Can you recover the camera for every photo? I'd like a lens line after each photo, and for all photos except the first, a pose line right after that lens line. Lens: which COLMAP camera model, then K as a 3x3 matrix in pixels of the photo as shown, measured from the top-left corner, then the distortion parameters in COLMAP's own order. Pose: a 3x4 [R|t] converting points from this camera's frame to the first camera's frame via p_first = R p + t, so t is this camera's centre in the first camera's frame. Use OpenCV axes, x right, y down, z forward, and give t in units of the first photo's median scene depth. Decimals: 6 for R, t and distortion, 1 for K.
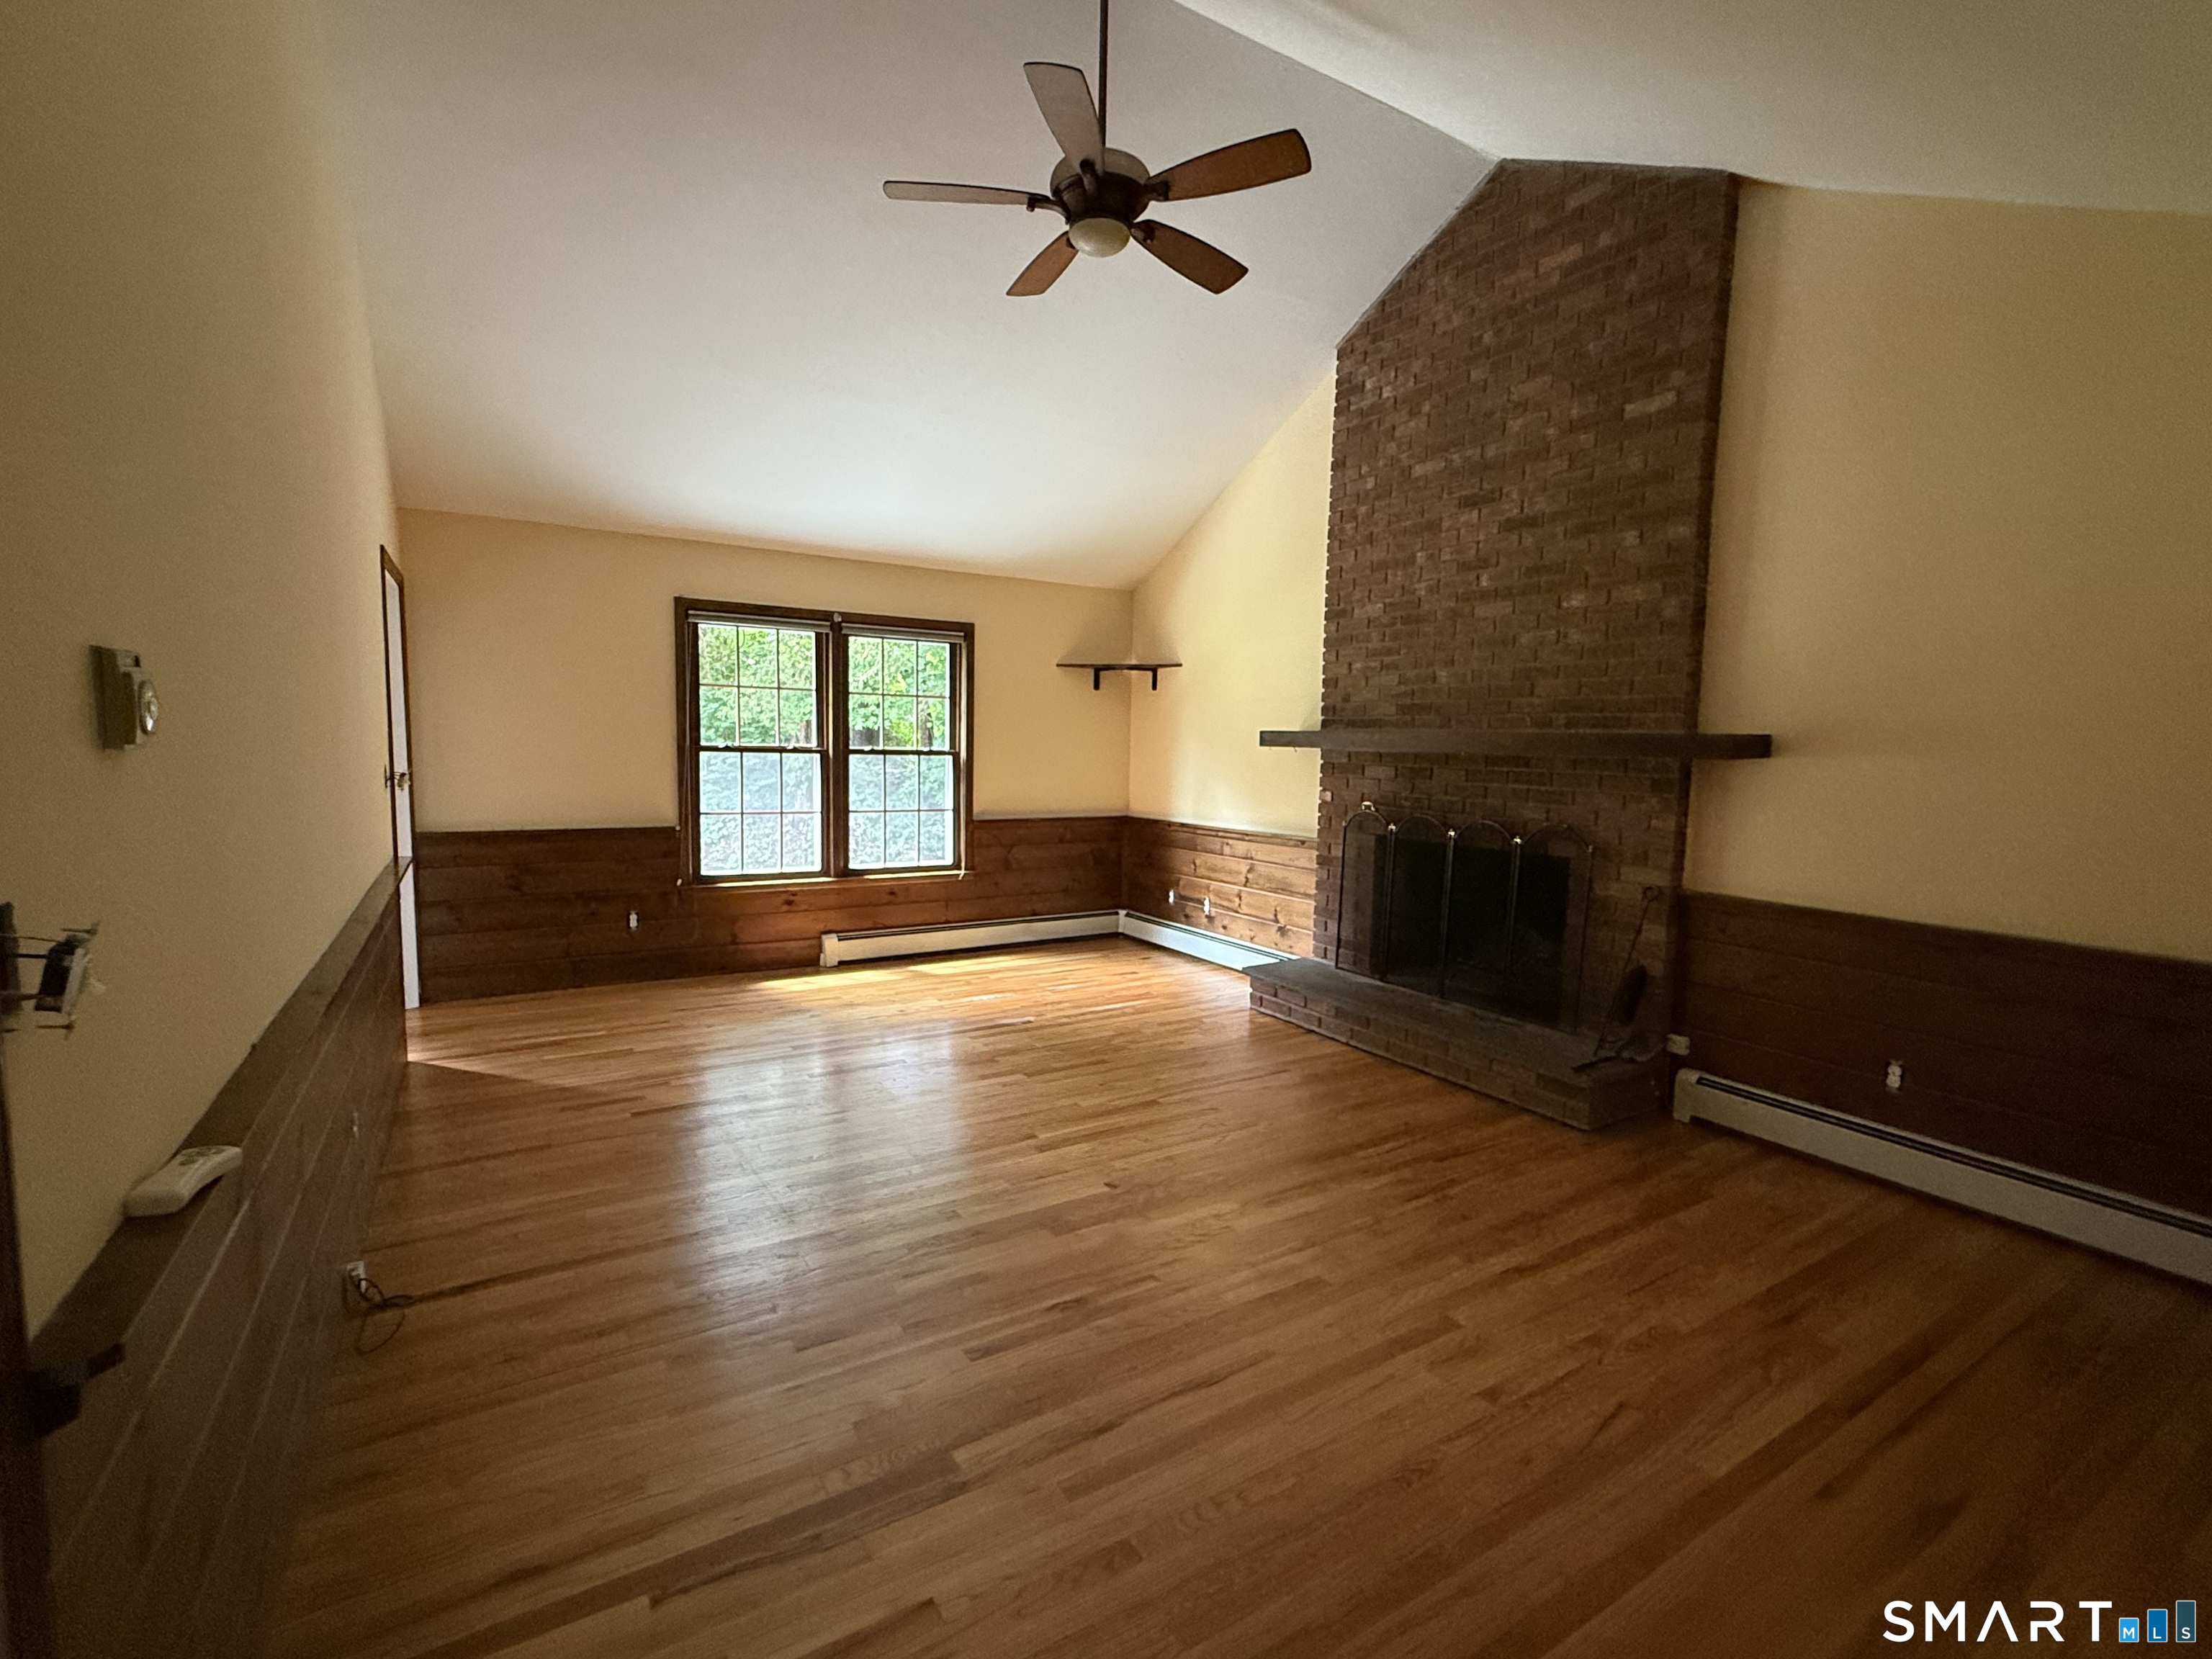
lens RADIAL K [[987.1, 0, 1106.0], [0, 987.1, 829.5], [0, 0, 1]] dist [0.002595, 0.000350]
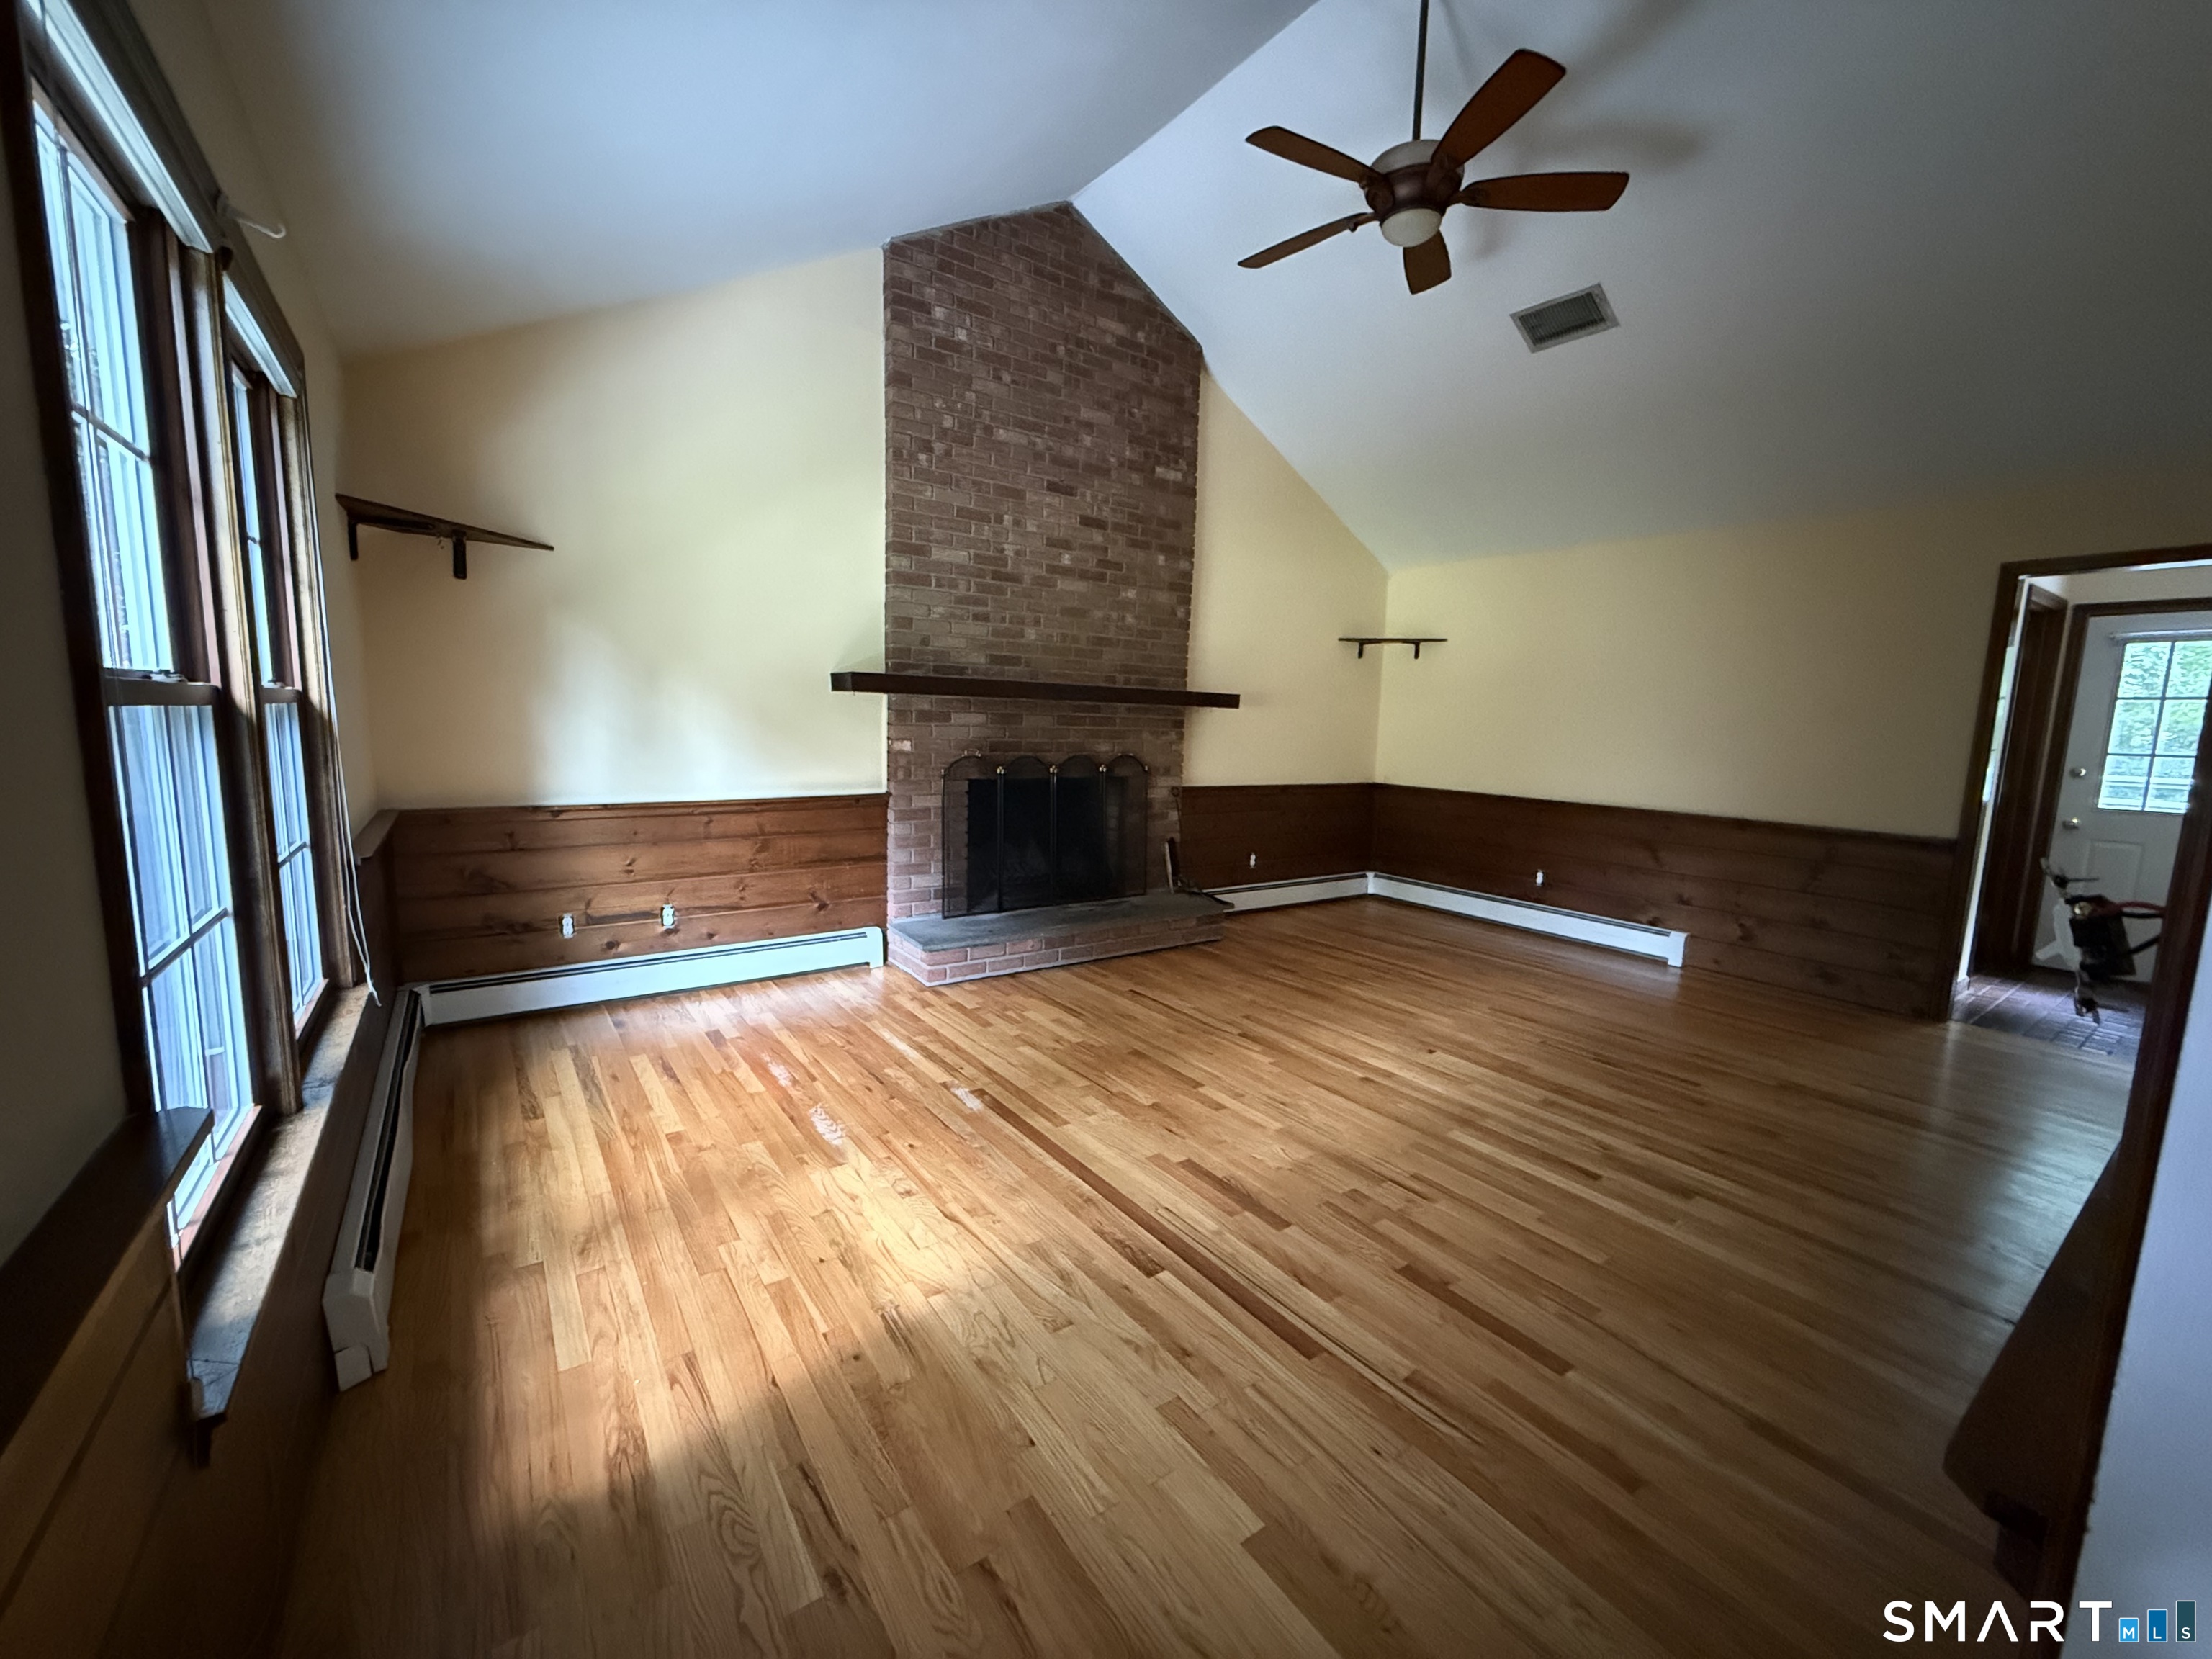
lens RADIAL K [[883.8, 0, 1092.1], [0, 883.8, 828.7], [0, 0, 1]] dist [-0.002357, 0.000296]
pose [[-0.055524, -0.148377, 0.987371, -0.716782], [0.057506, 0.986780, 0.151522, -0.083901], [-0.996800, 0.065193, -0.046258, 0.999350]]
